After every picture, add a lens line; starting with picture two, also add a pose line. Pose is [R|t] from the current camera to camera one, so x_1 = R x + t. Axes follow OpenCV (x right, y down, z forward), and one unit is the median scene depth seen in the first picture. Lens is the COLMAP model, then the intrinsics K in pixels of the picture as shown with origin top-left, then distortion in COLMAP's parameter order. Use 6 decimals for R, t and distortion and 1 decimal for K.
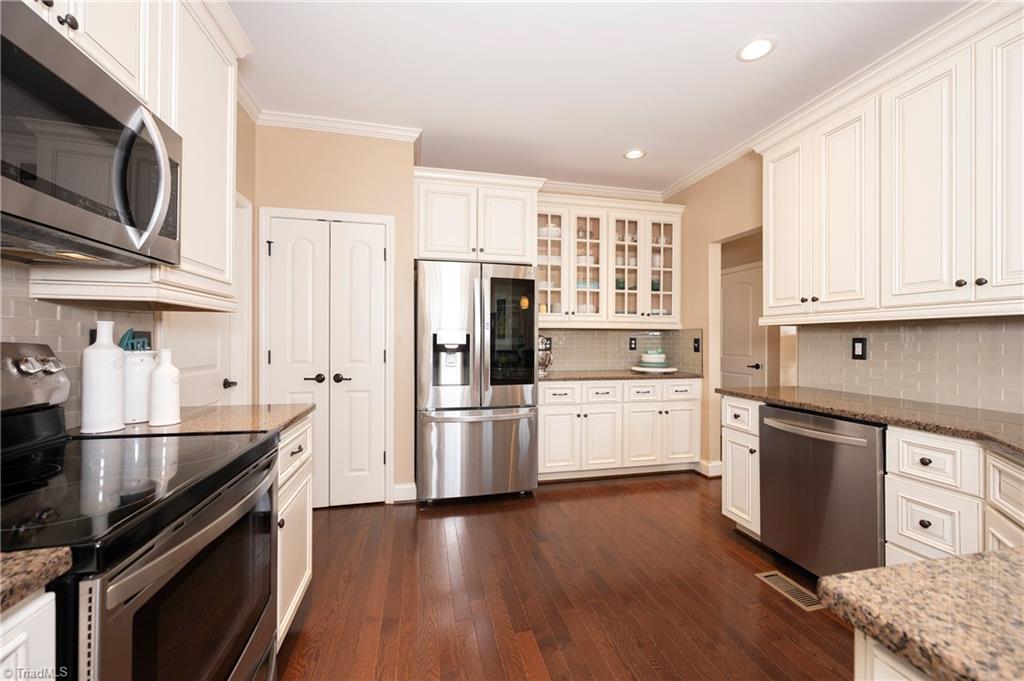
lens RADIAL K [[400.4, 0, 515.0], [0, 400.4, 341.5], [0, 0, 1]] dist [0.003233, 0.000801]
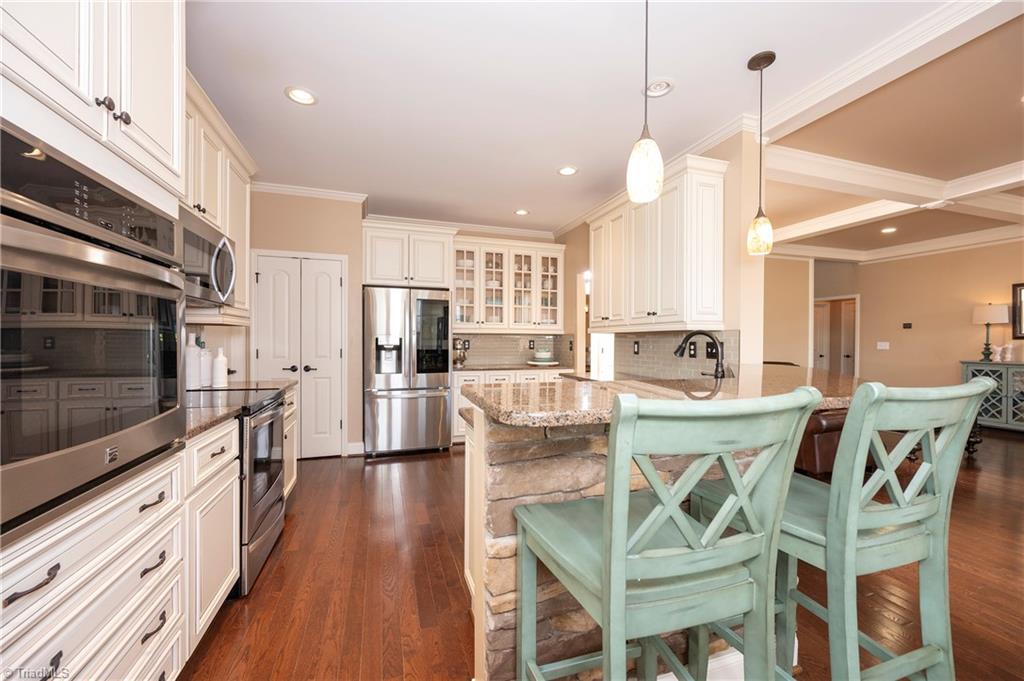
lens RADIAL K [[400.4, 0, 516.6], [0, 400.4, 345.5], [0, 0, 1]] dist [0.003233, 0.000801]
pose [[0.995479, 0.000944, 0.094973, 0.149472], [-0.001764, 0.999962, 0.008554, -0.004096], [-0.094961, -0.008682, 0.995443, -0.443161]]
